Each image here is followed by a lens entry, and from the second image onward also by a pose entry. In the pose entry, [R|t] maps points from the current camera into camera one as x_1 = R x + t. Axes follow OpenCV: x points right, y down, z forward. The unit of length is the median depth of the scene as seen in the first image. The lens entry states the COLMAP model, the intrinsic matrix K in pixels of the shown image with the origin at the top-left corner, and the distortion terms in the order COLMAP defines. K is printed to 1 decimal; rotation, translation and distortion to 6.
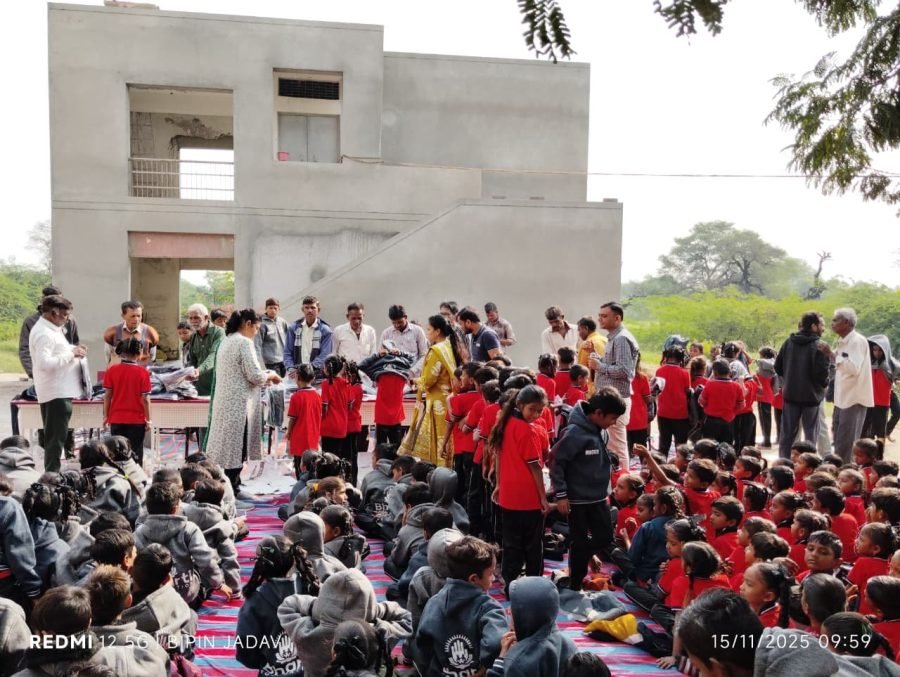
lens RADIAL K [[773.3, 0, 442.9], [0, 773.3, 342.2], [0, 0, 1]] dist [0.062027, -0.113573]
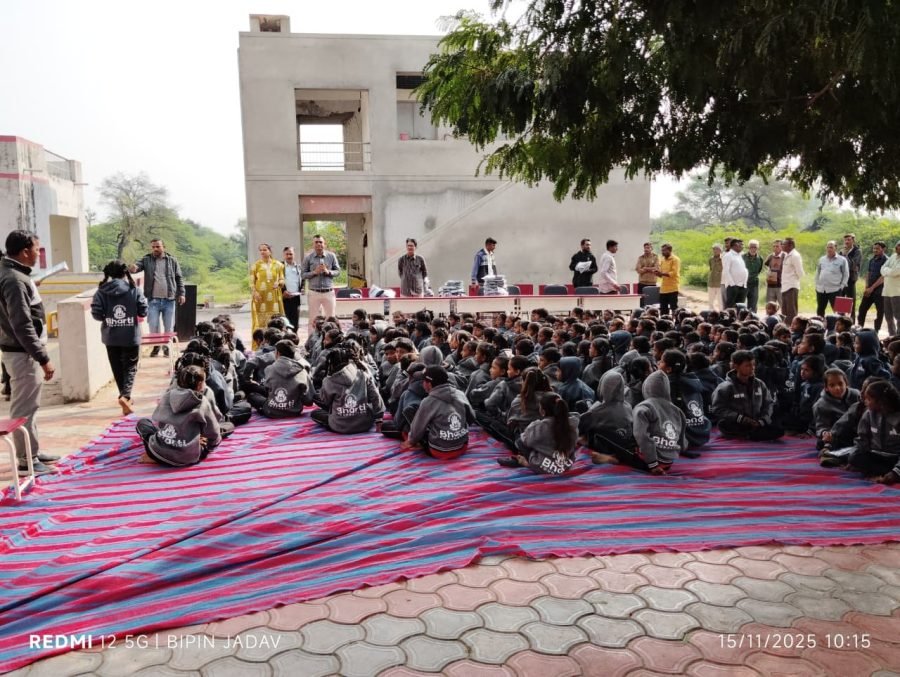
lens RADIAL K [[774.1, 0, 445.3], [0, 774.1, 346.9], [0, 0, 1]] dist [0.061296, -0.117572]
pose [[0.999527, -0.025630, -0.017021, -0.107059], [0.026908, 0.996461, 0.079639, 0.023511], [0.014920, -0.080059, 0.996678, -0.372844]]
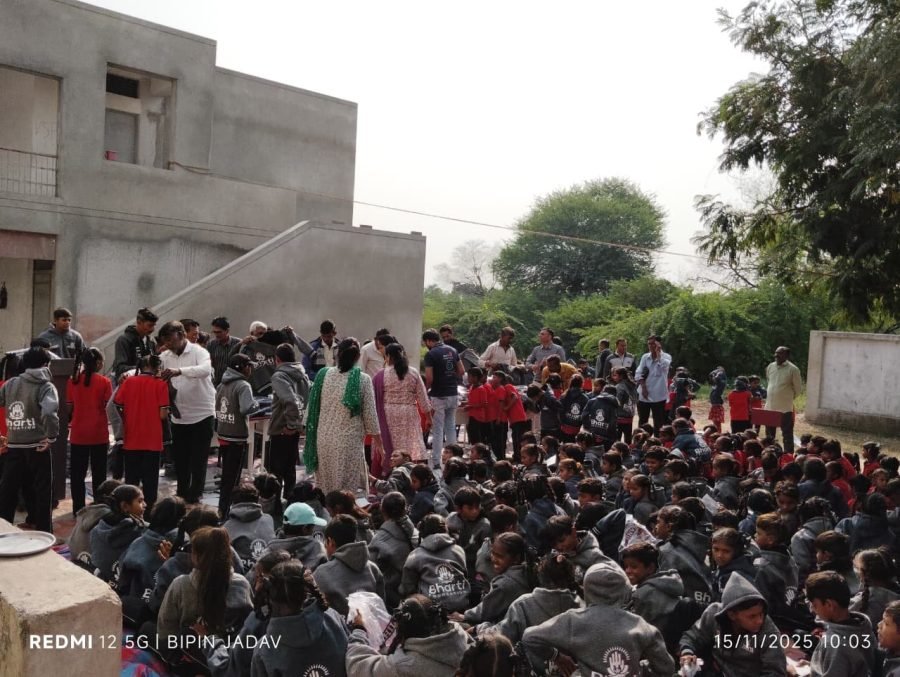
lens RADIAL K [[774.1, 0, 445.3], [0, 774.1, 346.9], [0, 0, 1]] dist [0.061296, -0.117572]
pose [[0.818206, -0.002373, 0.574921, -0.380652], [-0.004584, 0.999933, 0.010651, -0.016520], [-0.574907, -0.011350, 0.818140, -0.011419]]
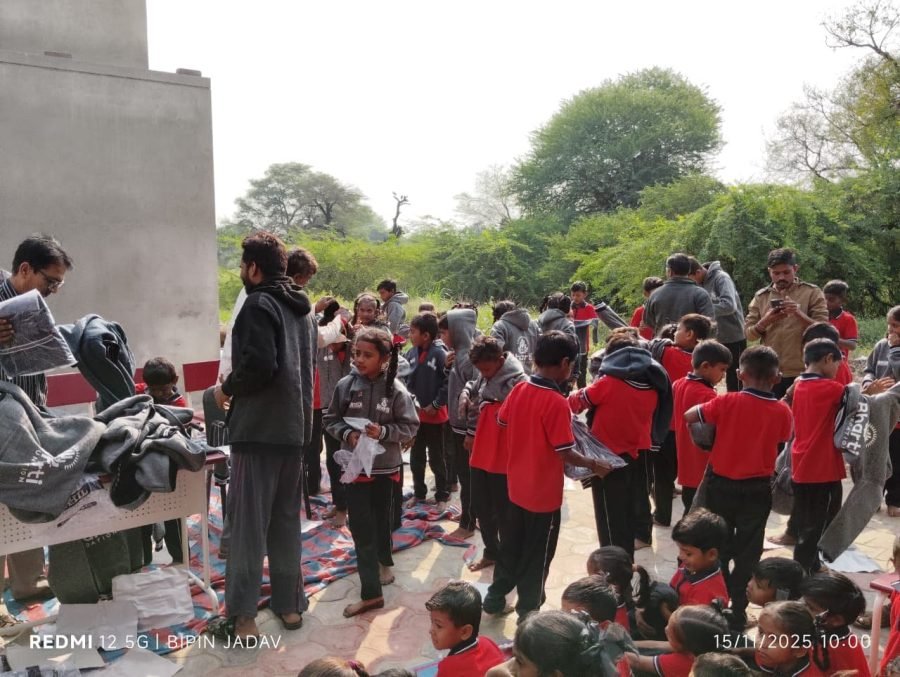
lens RADIAL K [[774.1, 0, 445.3], [0, 774.1, 346.9], [0, 0, 1]] dist [0.061296, -0.117572]
pose [[0.860511, -0.079817, 0.503140, 0.052612], [0.043611, 0.995566, 0.083348, -0.006613], [-0.507562, -0.049779, 0.860176, 0.301732]]
